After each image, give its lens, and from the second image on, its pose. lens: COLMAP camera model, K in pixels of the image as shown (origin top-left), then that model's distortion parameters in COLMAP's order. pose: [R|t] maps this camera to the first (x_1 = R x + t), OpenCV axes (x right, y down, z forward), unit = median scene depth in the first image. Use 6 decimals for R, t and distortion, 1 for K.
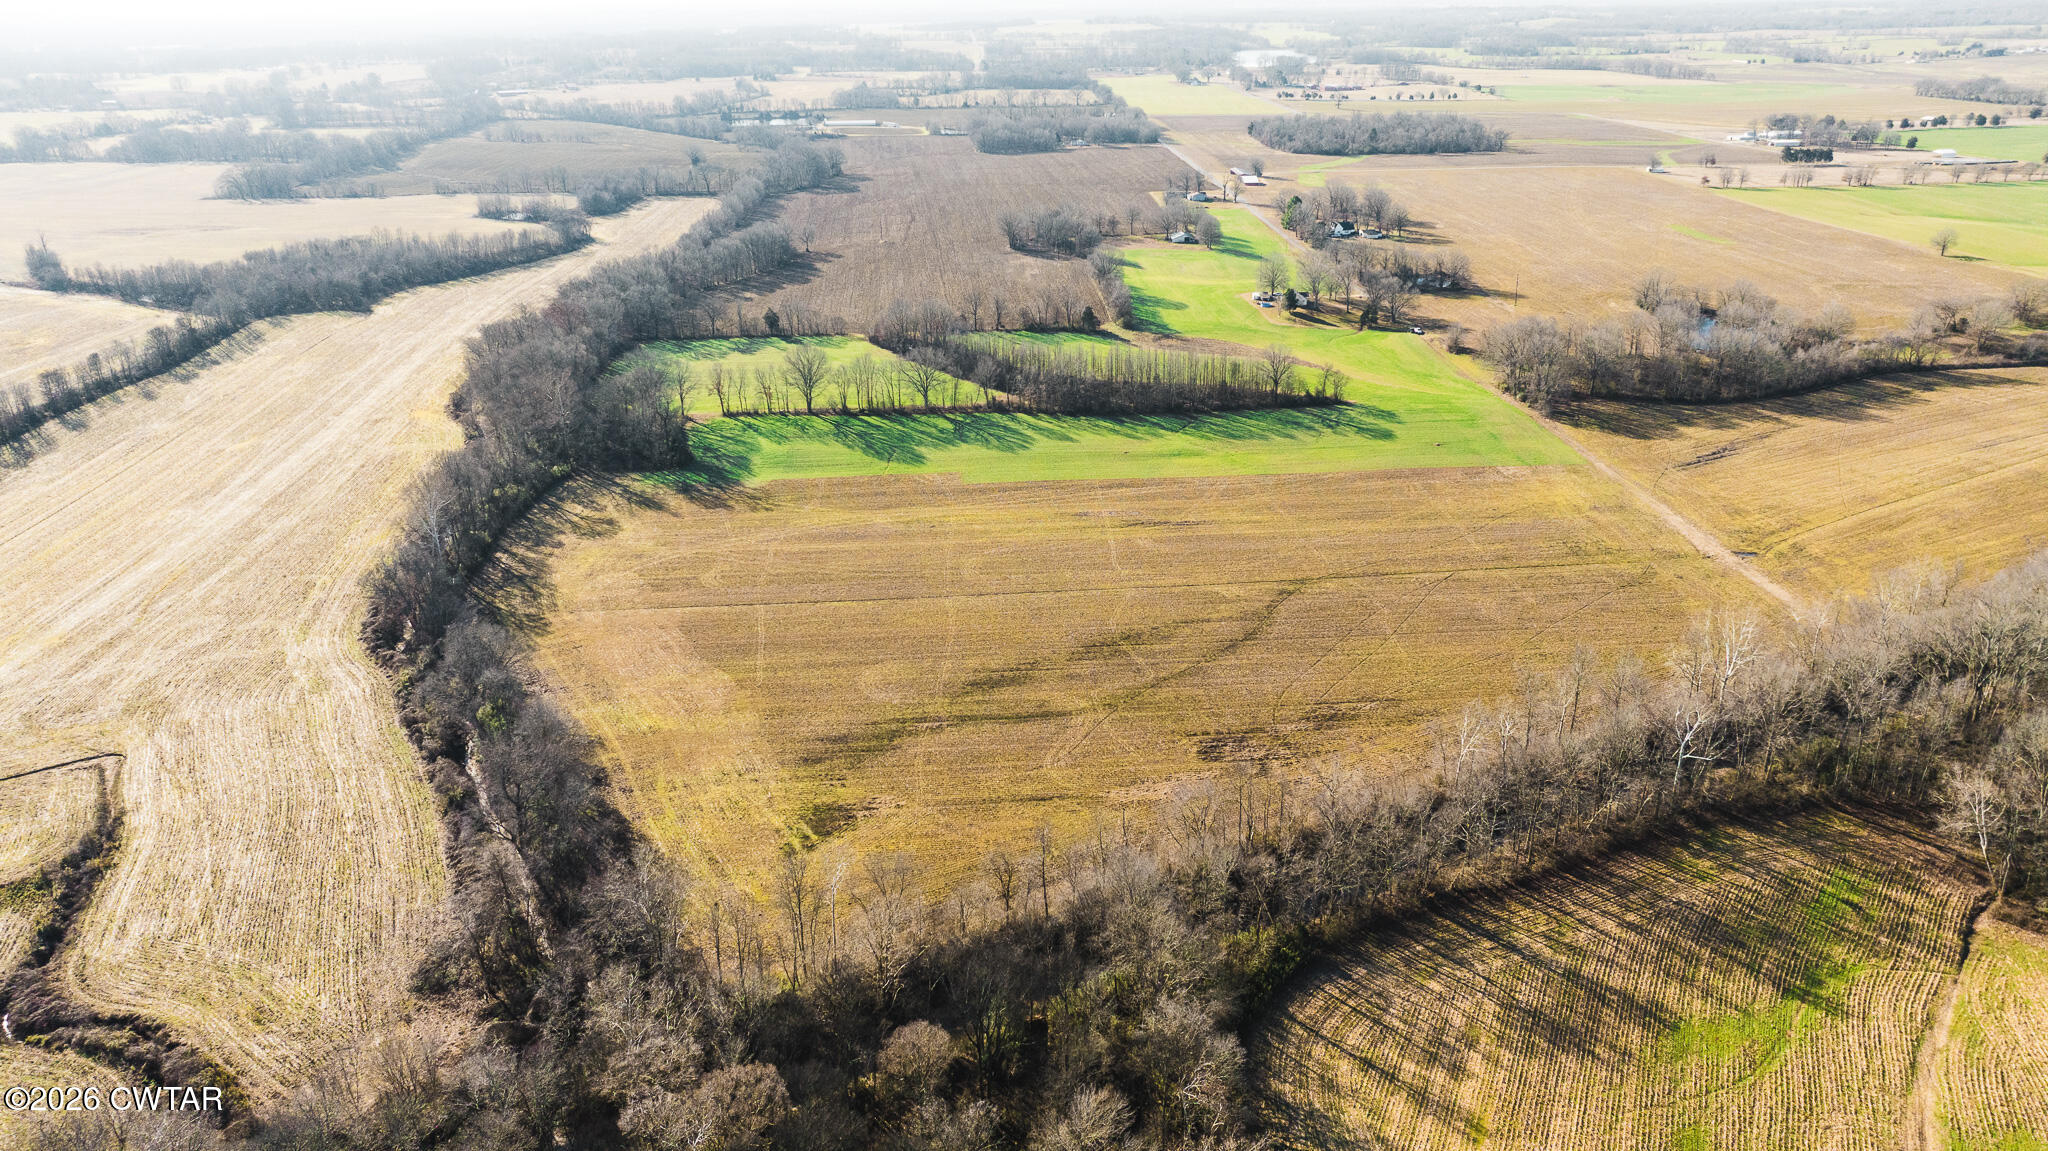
lens RADIAL K [[1452.0, 0, 1024.0], [0, 1452.0, 575.5], [0, 0, 1]] dist [-0.020795, 0.001131]
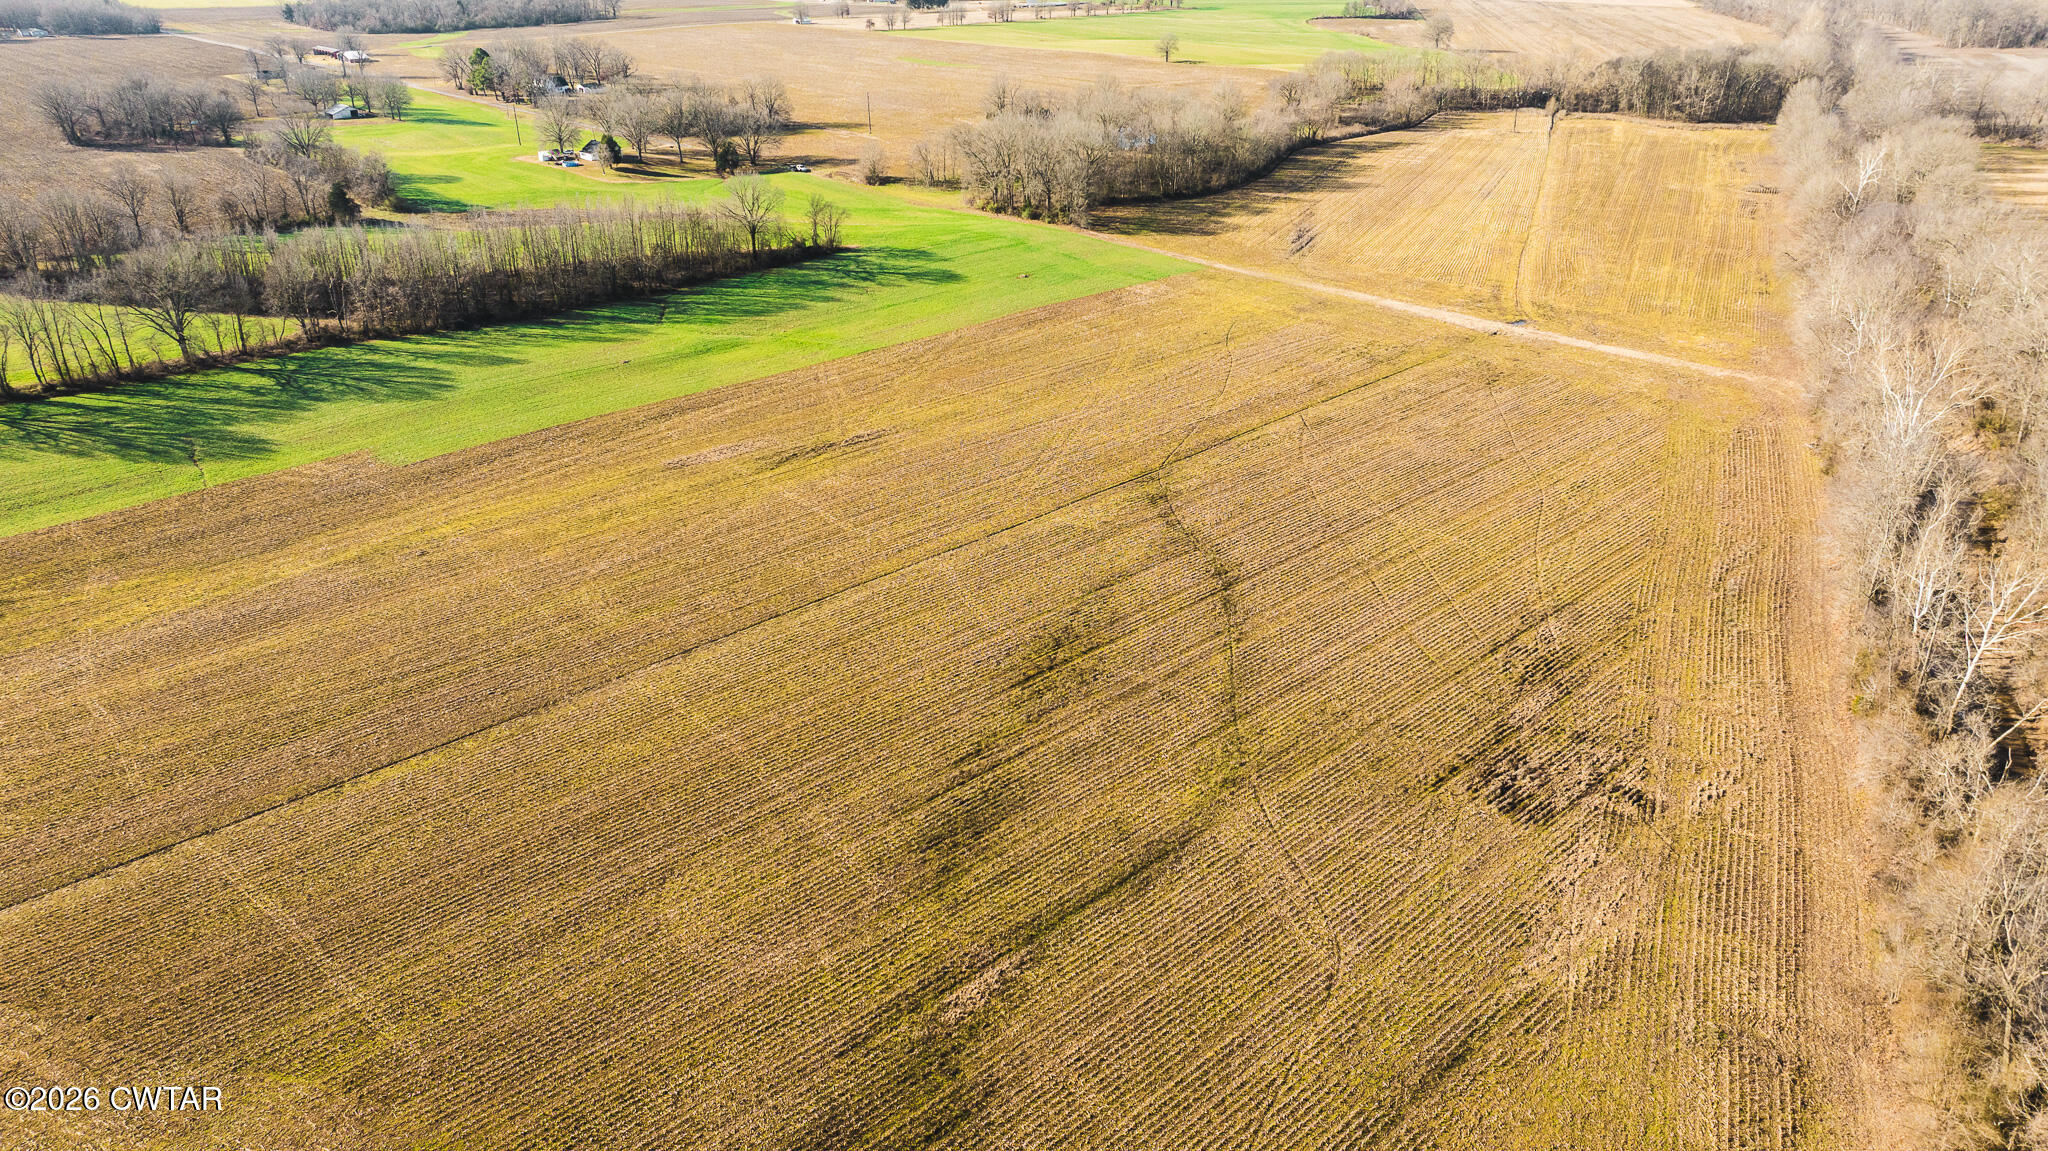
lens RADIAL K [[1380.3, 0, 1024.0], [0, 1380.3, 575.5], [0, 0, 1]] dist [-0.052503, 0.060383]
pose [[0.763660, -0.265677, 0.588421, -0.152759], [0.231909, 0.963459, 0.134035, -0.034466], [-0.602529, 0.034103, 0.797368, 0.412527]]
